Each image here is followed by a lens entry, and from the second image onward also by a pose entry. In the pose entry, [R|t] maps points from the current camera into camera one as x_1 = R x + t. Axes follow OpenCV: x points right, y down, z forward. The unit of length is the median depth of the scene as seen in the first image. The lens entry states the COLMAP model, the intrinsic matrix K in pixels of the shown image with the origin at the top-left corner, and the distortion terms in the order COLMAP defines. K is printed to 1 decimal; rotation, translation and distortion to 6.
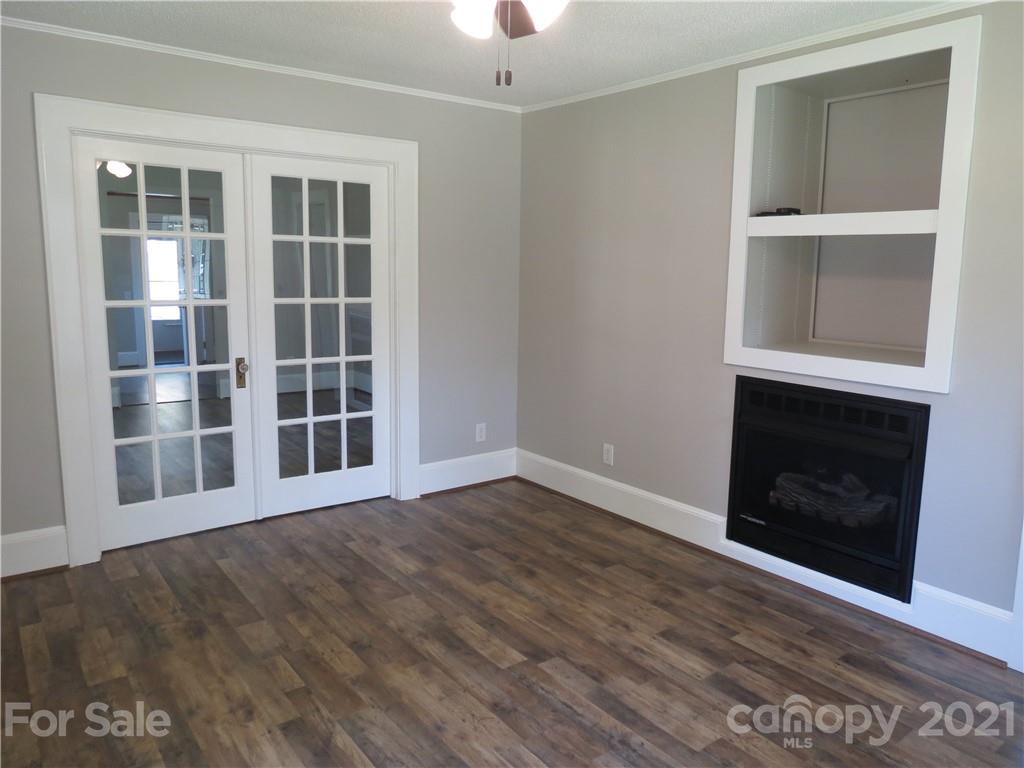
lens RADIAL K [[724.9, 0, 514.4], [0, 724.9, 383.4], [0, 0, 1]] dist [-0.017172, -0.000252]
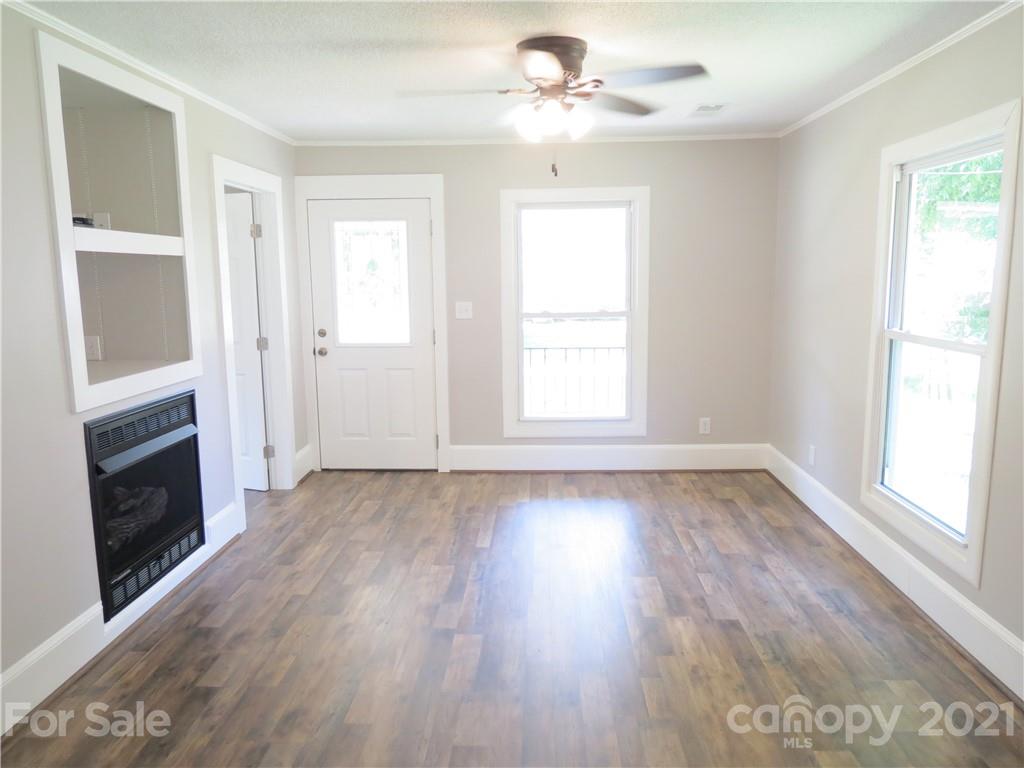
lens RADIAL K [[724.9, 0, 513.5], [0, 724.9, 384.4], [0, 0, 1]] dist [-0.017172, -0.000252]
pose [[-0.765519, -0.104716, 0.634835, -0.597671], [0.102413, 0.954257, 0.280900, -0.243510], [-0.635211, 0.280050, -0.719777, 1.355534]]
